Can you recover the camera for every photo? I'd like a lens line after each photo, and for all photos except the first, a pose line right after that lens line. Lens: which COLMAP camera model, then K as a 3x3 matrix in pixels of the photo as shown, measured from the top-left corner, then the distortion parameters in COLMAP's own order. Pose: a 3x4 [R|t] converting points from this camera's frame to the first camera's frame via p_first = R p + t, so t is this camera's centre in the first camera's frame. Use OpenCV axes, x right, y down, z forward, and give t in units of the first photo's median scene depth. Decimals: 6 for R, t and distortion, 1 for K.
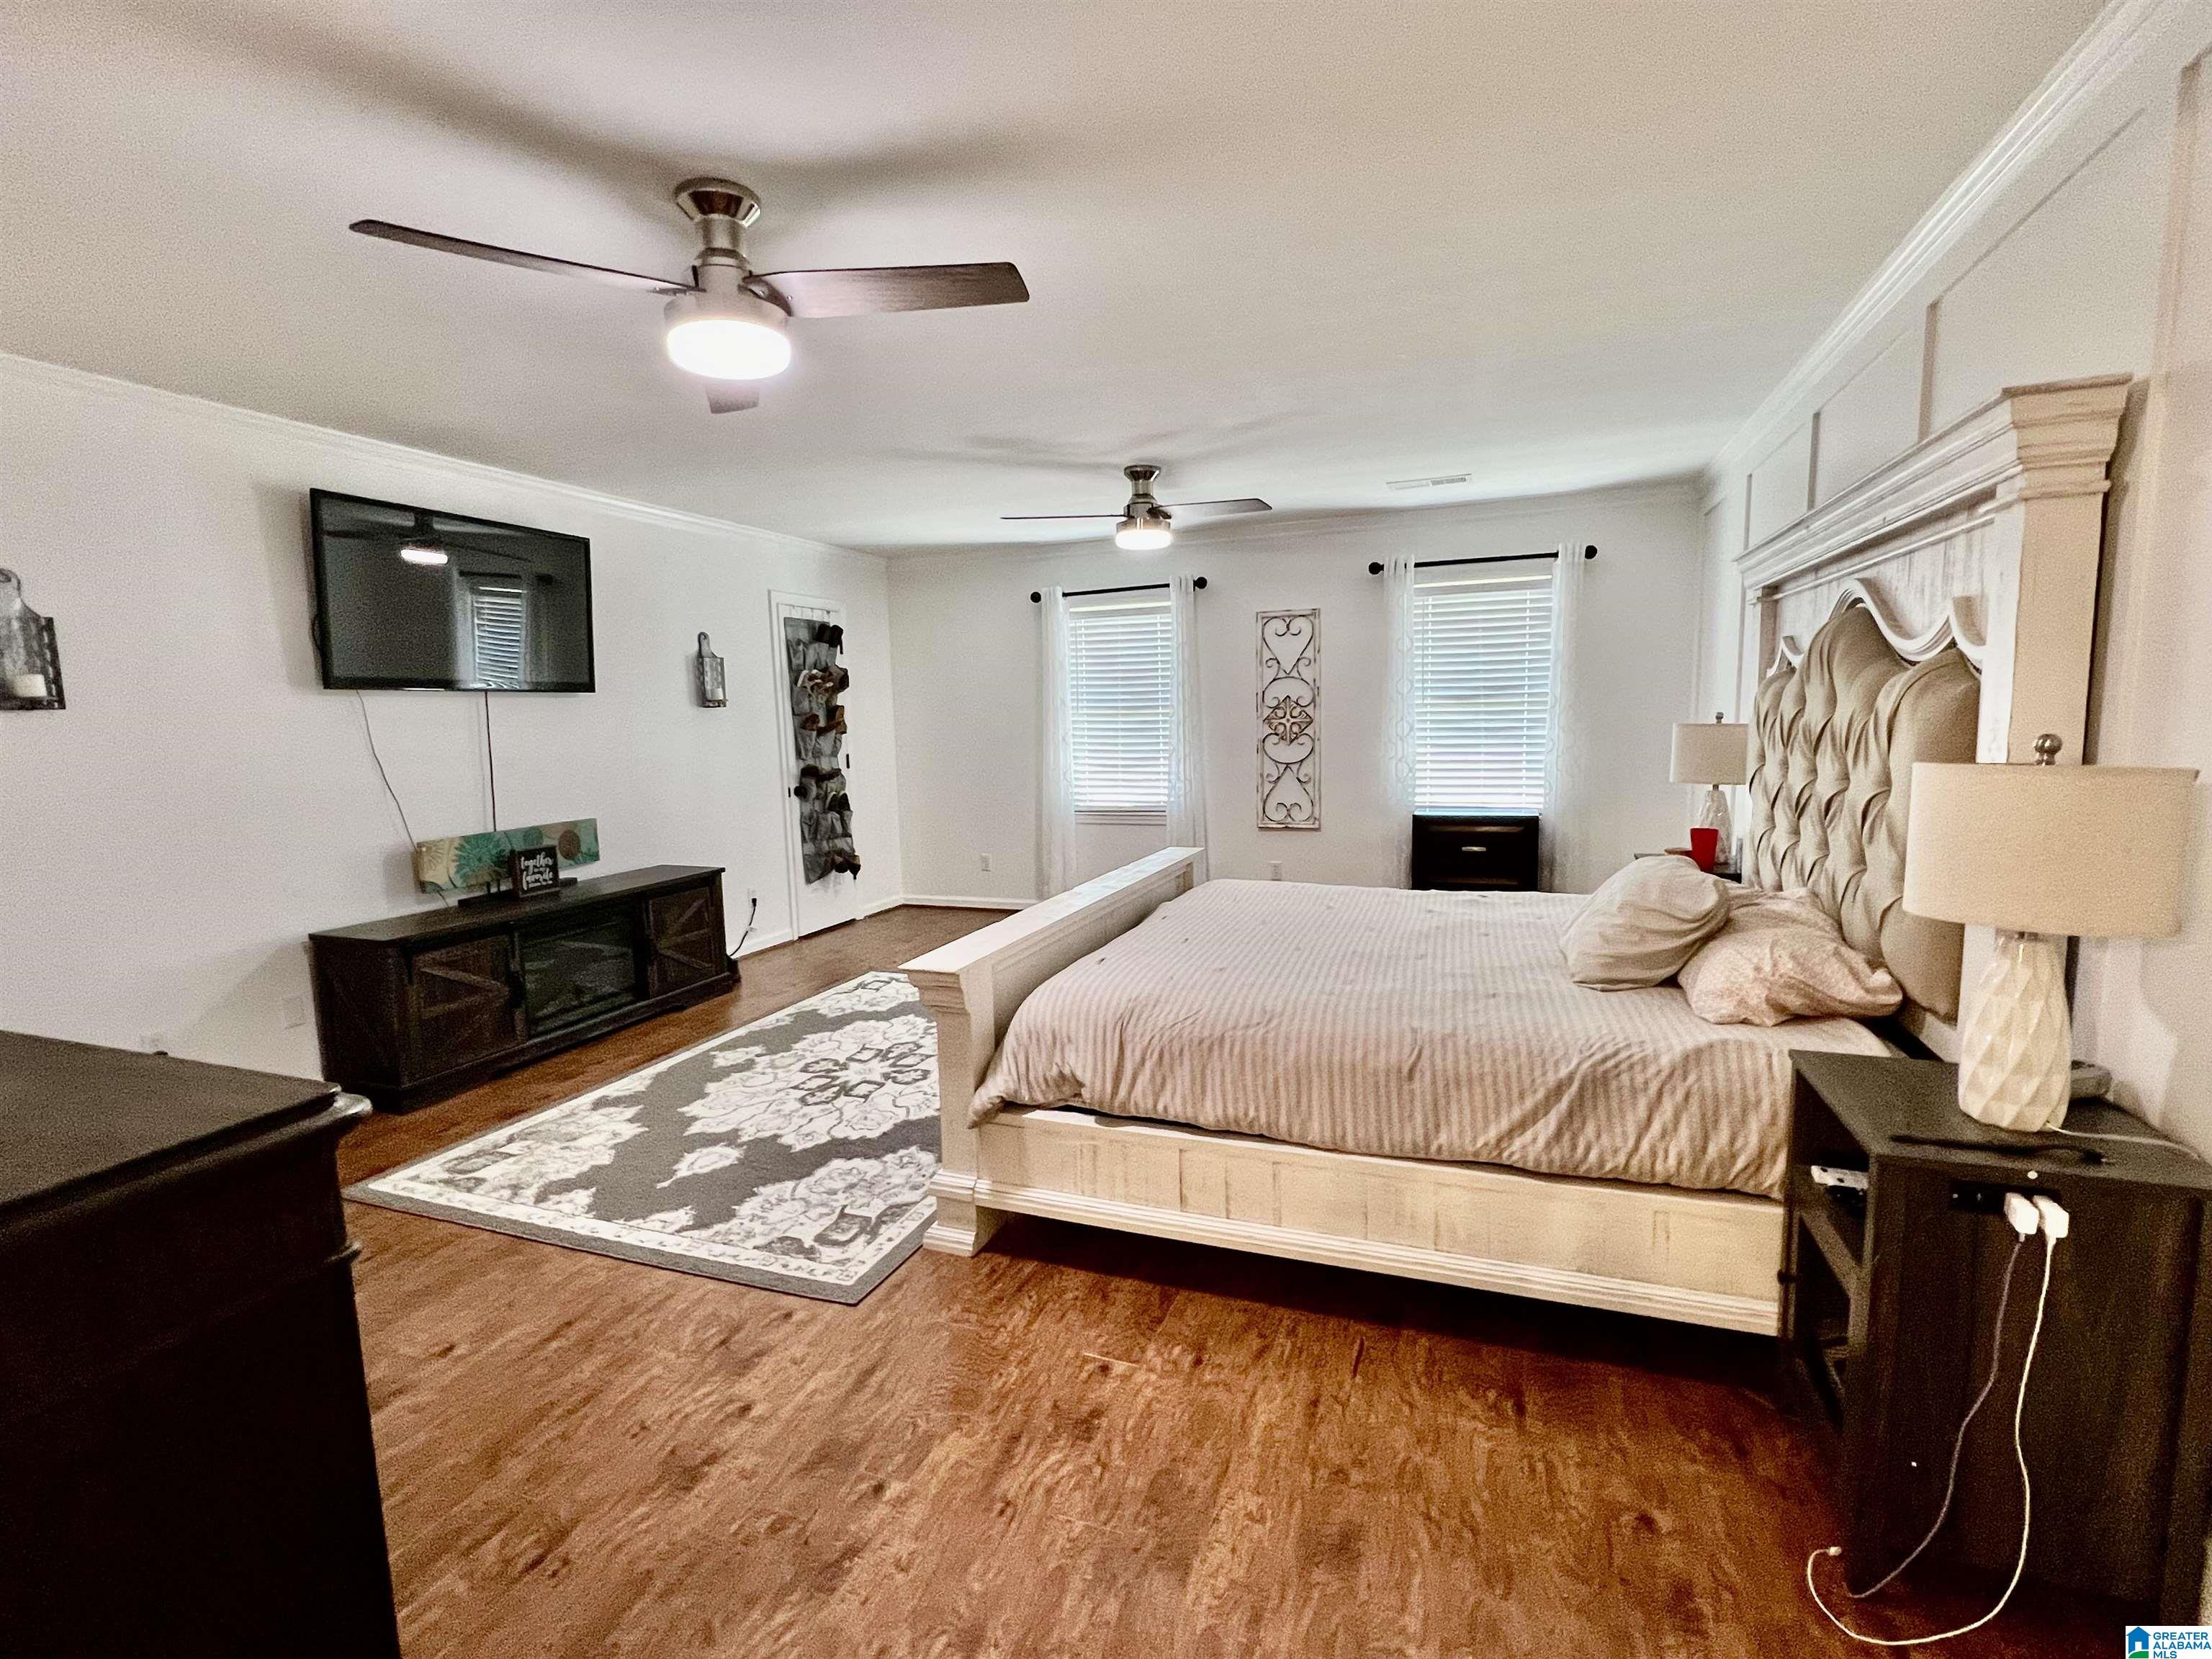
lens RADIAL K [[1030.6, 0, 1102.4], [0, 1030.6, 830.3], [0, 0, 1]] dist [0.002122, -0.003657]
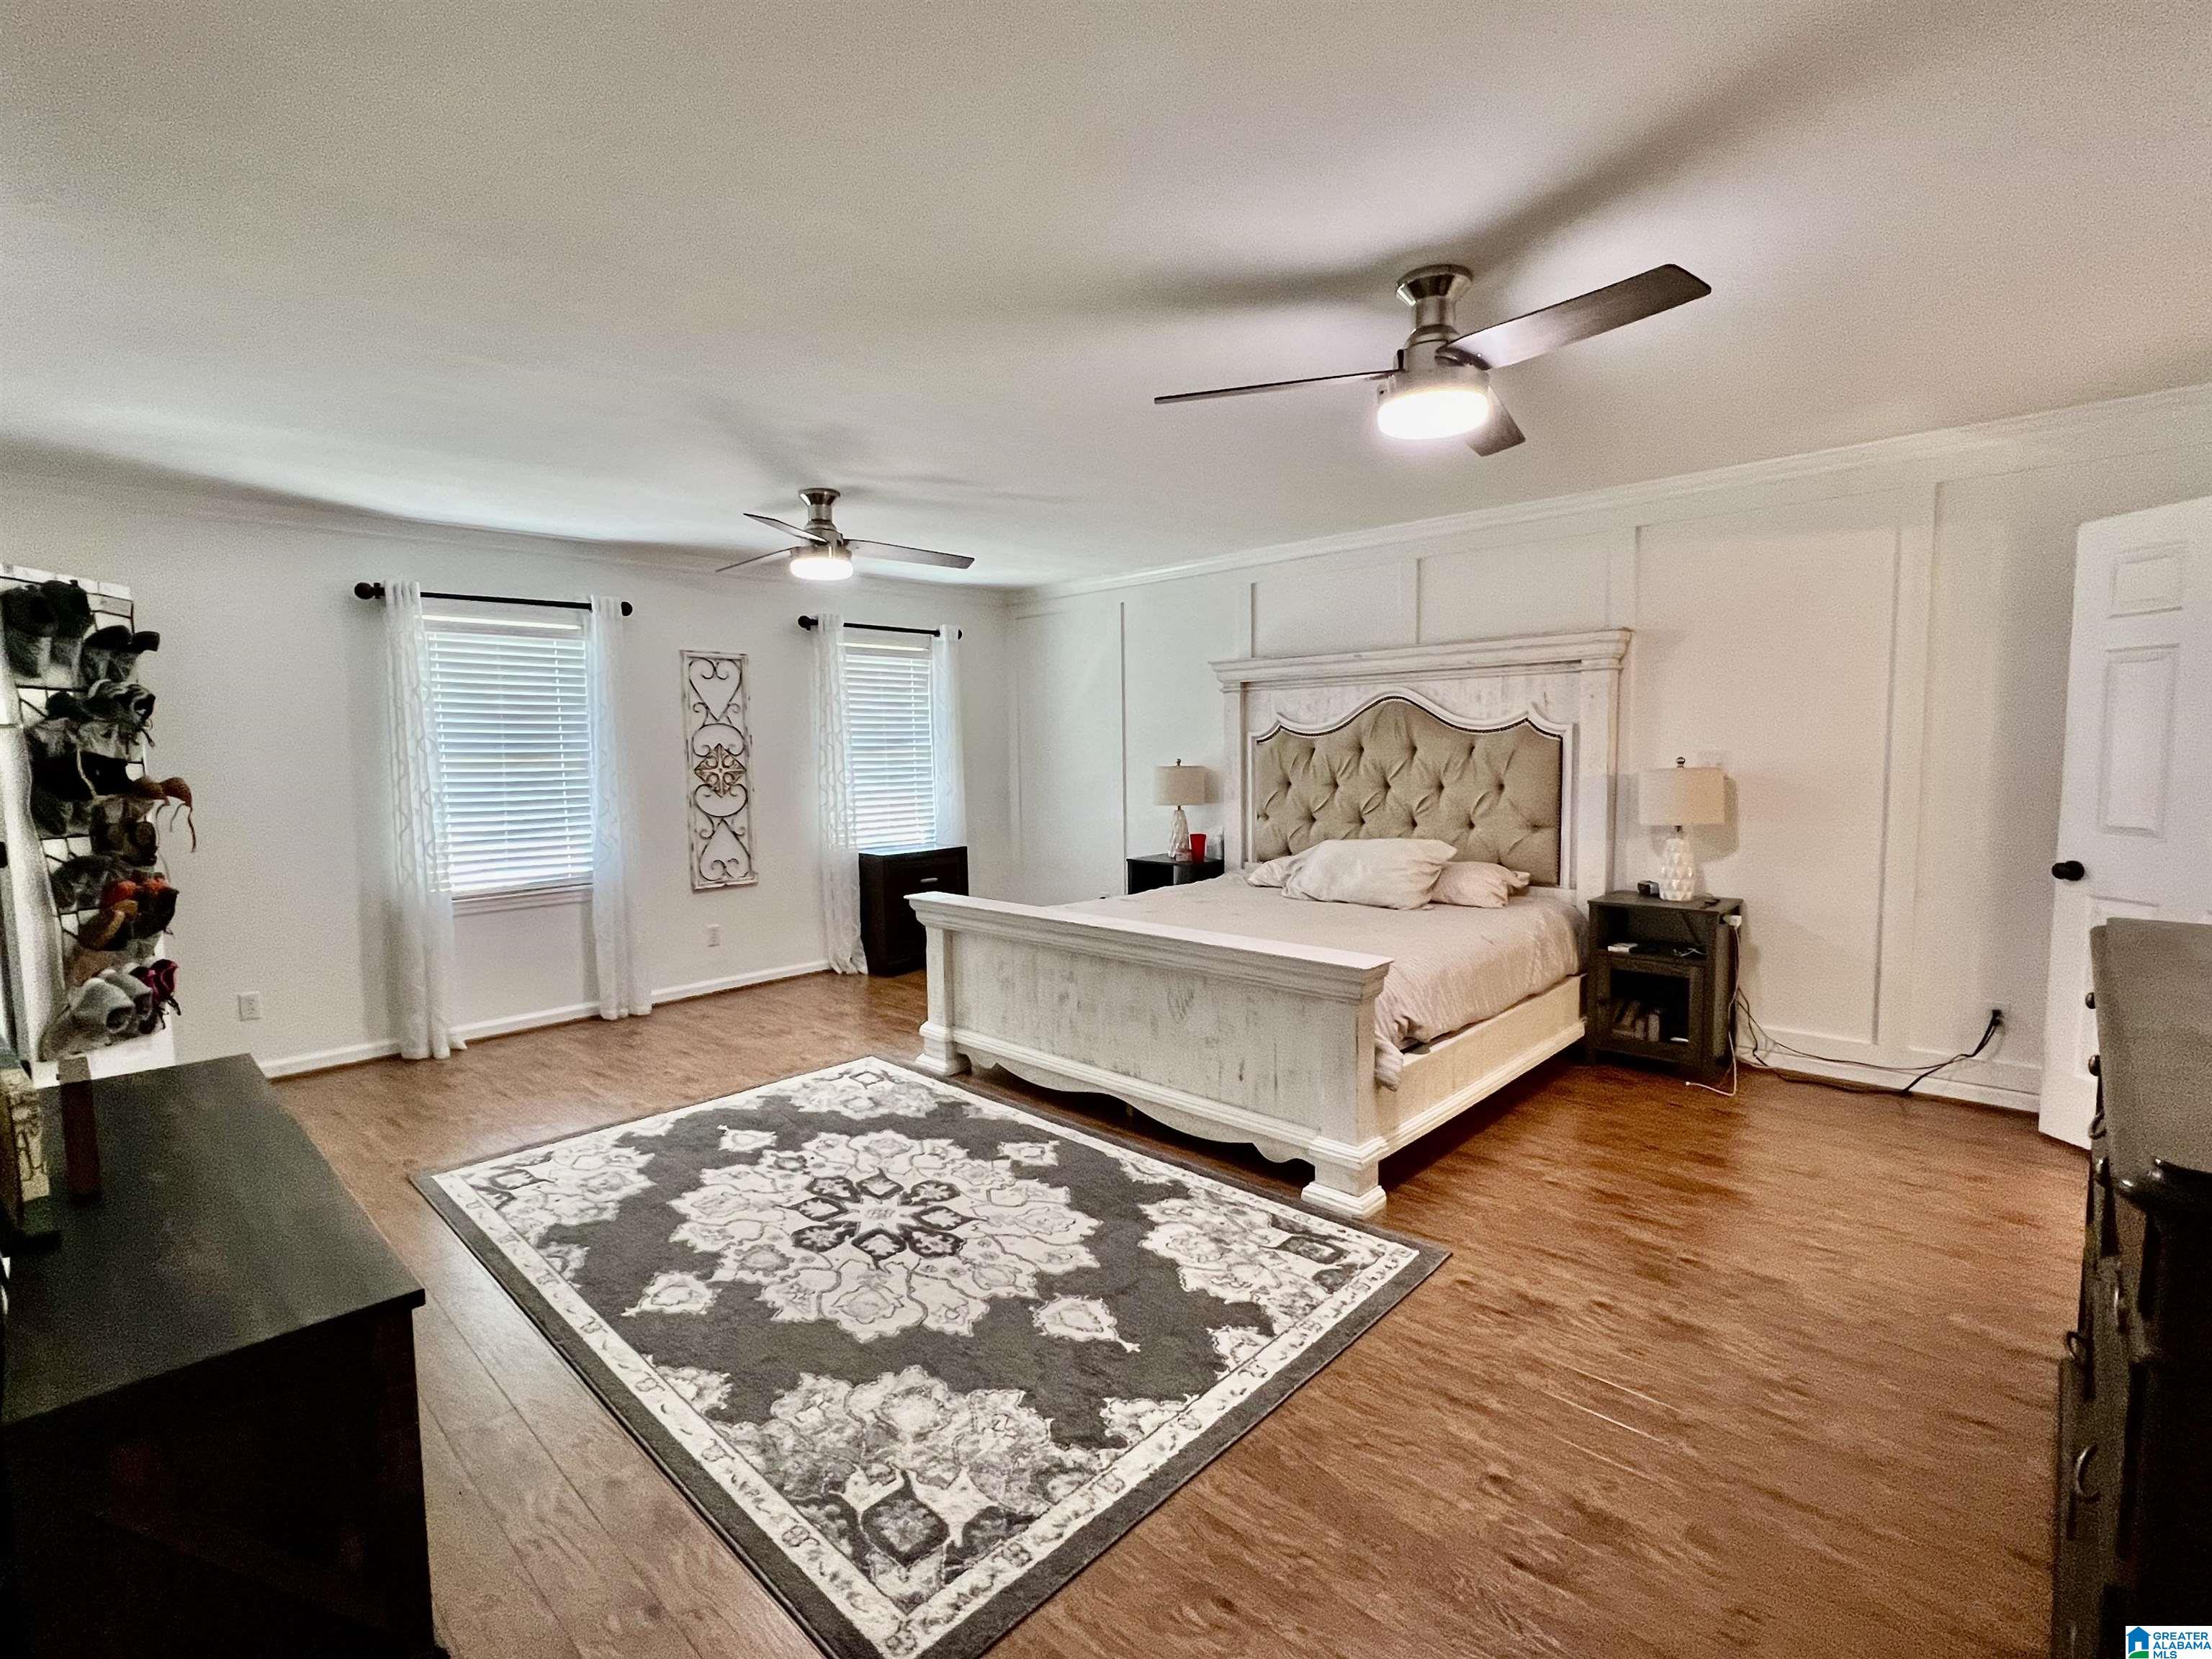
lens RADIAL K [[1030.6, 0, 1100.8], [0, 1030.6, 830.3], [0, 0, 1]] dist [0.002122, -0.003657]
pose [[0.384606, -0.055581, 0.921406, -0.846360], [0.113086, 0.993504, 0.012727, -0.040610], [-0.916128, 0.099303, 0.388393, 0.513487]]
